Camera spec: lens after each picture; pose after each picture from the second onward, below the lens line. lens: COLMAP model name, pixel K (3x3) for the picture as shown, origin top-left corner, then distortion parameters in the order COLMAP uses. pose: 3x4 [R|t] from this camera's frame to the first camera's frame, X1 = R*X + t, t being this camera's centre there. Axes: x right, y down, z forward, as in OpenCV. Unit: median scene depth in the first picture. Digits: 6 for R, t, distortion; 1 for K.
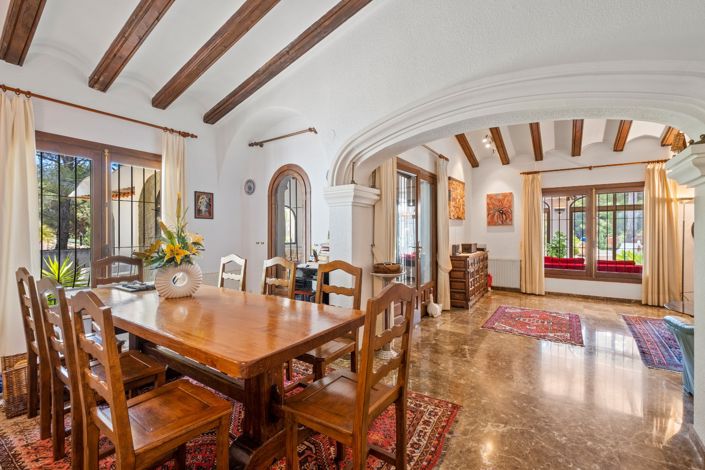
lens RADIAL K [[302.9, 0, 351.1], [0, 302.9, 234.5], [0, 0, 1]] dist [0.003566, 0.000162]
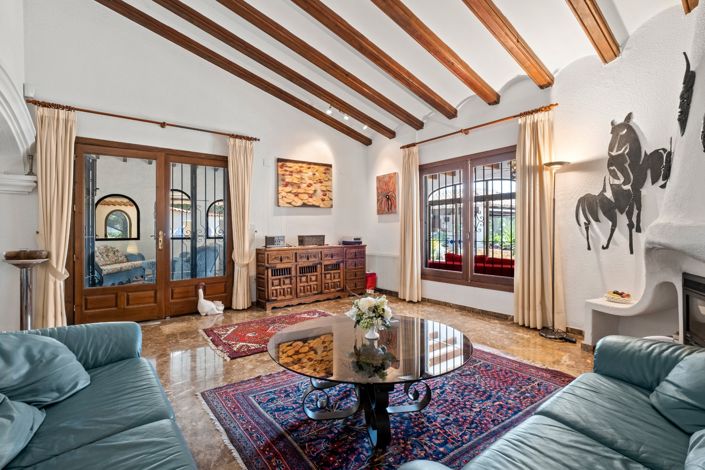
lens RADIAL K [[319.1, 0, 352.9], [0, 319.1, 232.2], [0, 0, 1]] dist [0.004454, -0.001059]
pose [[0.949834, -0.004763, -0.312718, 0.772798], [0.004971, 0.999988, -0.000134, 0.021476], [0.312714, -0.001427, 0.949846, 0.184446]]
